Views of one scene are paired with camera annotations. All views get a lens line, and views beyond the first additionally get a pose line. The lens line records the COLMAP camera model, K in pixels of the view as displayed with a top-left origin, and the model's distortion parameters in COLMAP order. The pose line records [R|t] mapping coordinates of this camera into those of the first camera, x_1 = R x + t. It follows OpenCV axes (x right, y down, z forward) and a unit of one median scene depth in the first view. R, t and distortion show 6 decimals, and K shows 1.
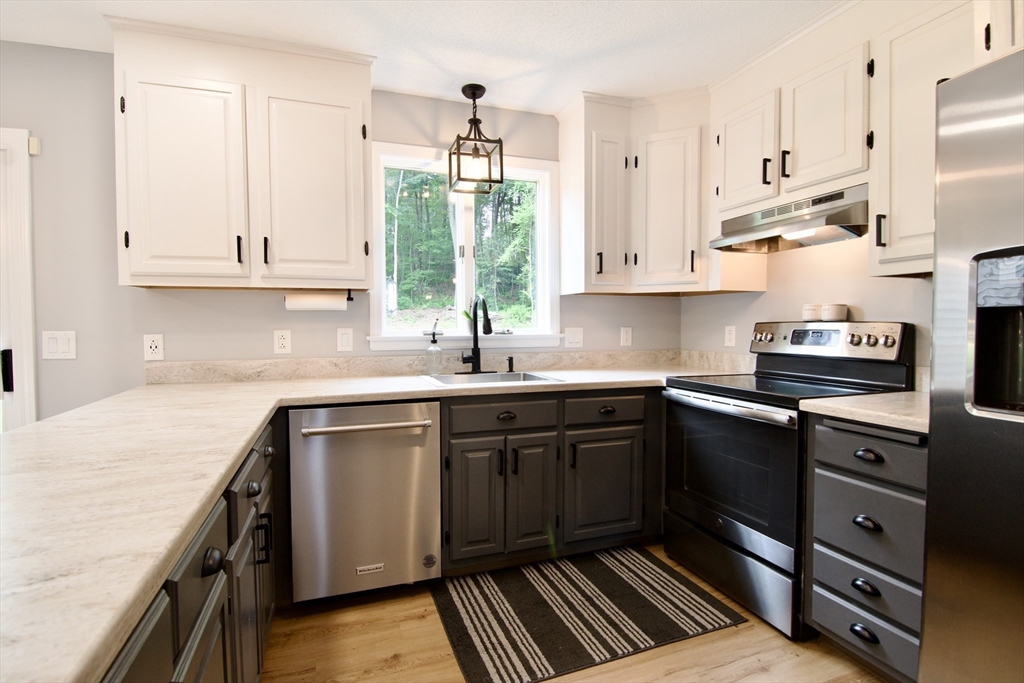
lens RADIAL K [[500.2, 0, 506.8], [0, 500.2, 339.8], [0, 0, 1]] dist [-0.003233, -0.010084]
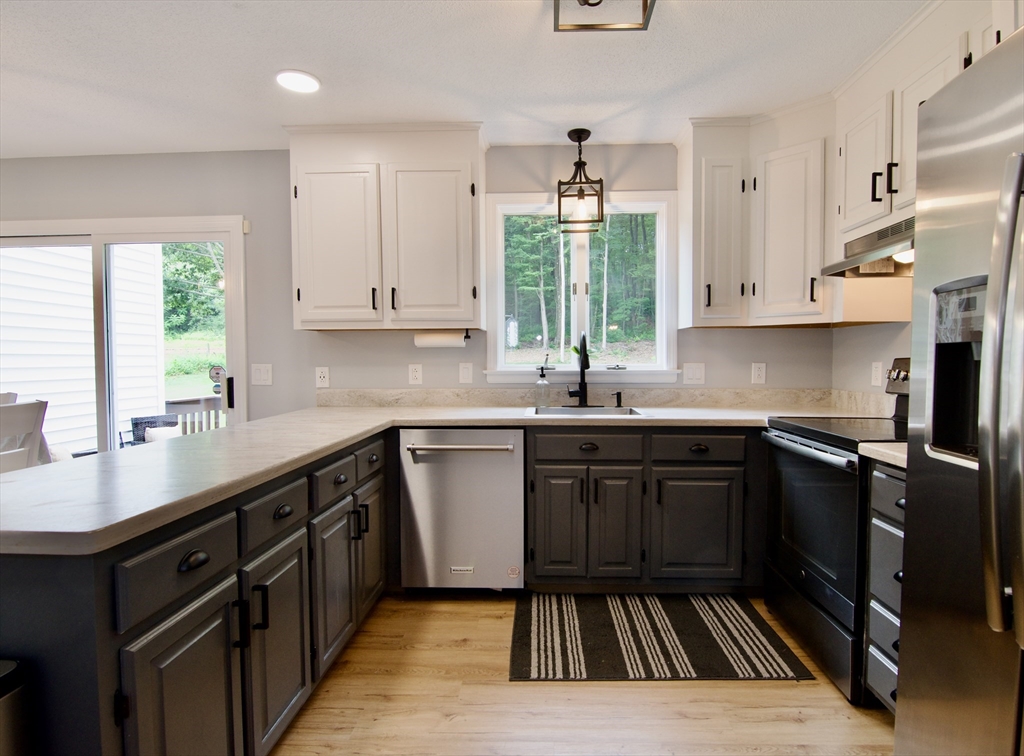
lens RADIAL K [[562.4, 0, 527.4], [0, 562.4, 379.2], [0, 0, 1]] dist [0.003801, -0.015326]
pose [[0.930906, 0.014730, -0.364962, 0.294091], [-0.012543, 0.999886, 0.008363, 0.001407], [0.365043, -0.003207, 0.930985, -0.140924]]
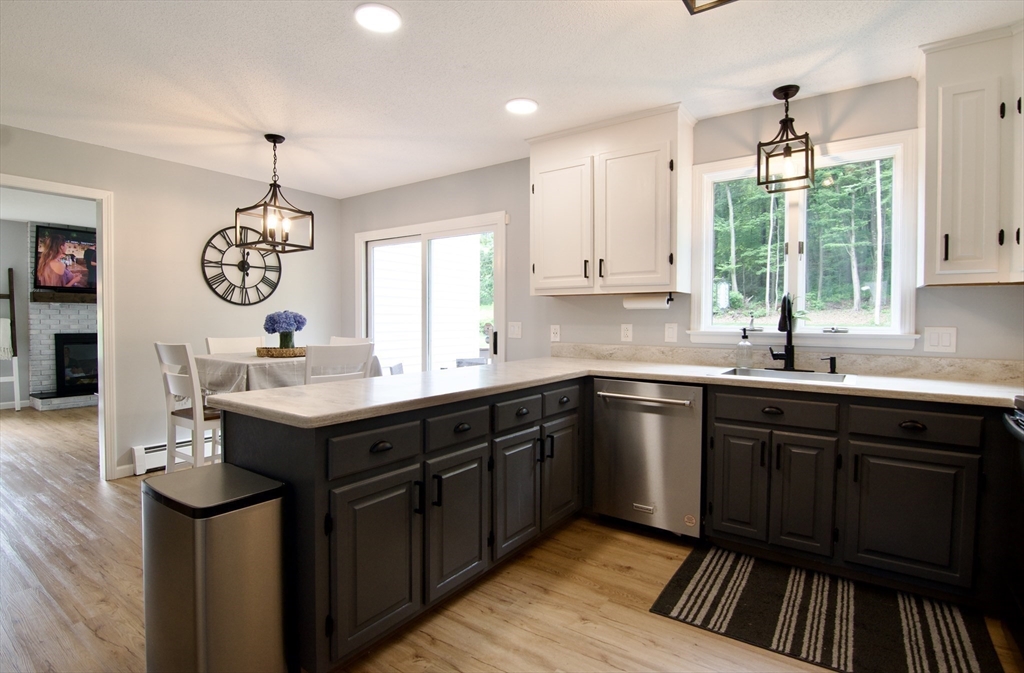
lens RADIAL K [[506.1, 0, 506.1], [0, 506.1, 333.1], [0, 0, 1]] dist [-0.001910, -0.011346]
pose [[0.569675, 0.031329, -0.821273, 0.512005], [-0.034202, 0.999311, 0.014396, -0.003427], [0.821158, 0.019889, 0.570354, -0.045464]]
